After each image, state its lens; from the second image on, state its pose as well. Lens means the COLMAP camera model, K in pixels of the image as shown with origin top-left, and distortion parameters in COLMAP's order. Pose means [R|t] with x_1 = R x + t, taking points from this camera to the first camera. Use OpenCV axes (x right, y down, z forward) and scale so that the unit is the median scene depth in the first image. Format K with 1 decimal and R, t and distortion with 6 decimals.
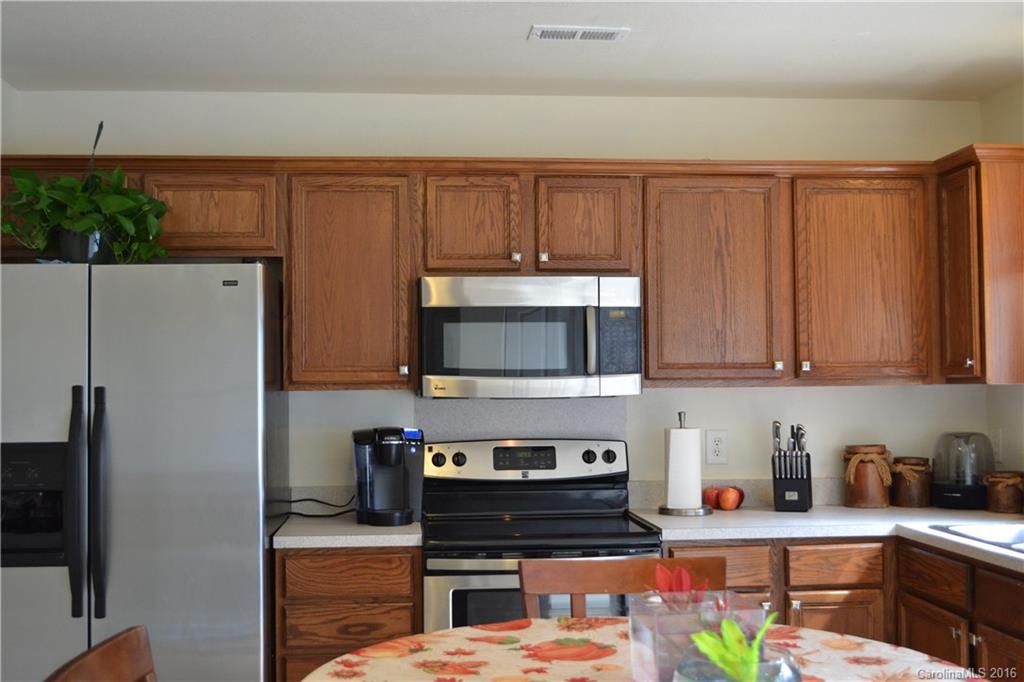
lens RADIAL K [[1251.6, 0, 512.0], [0, 1251.6, 343.3], [0, 0, 1]] dist [-0.022460, 0.000000]
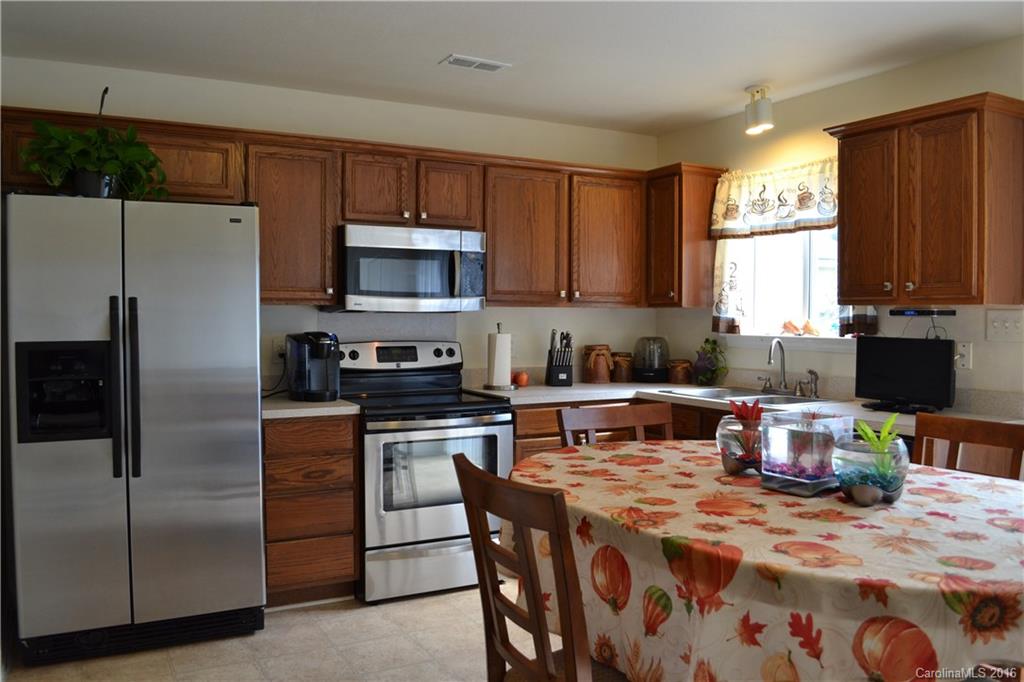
lens RADIAL K [[842.1, 0, 510.3], [0, 842.1, 339.9], [0, 0, 1]] dist [-0.059564, 0.019838]
pose [[0.914318, -0.000607, 0.404998, -0.279910], [-0.023698, 0.998205, 0.054998, 0.019614], [-0.404304, -0.059884, 0.912662, 0.057965]]
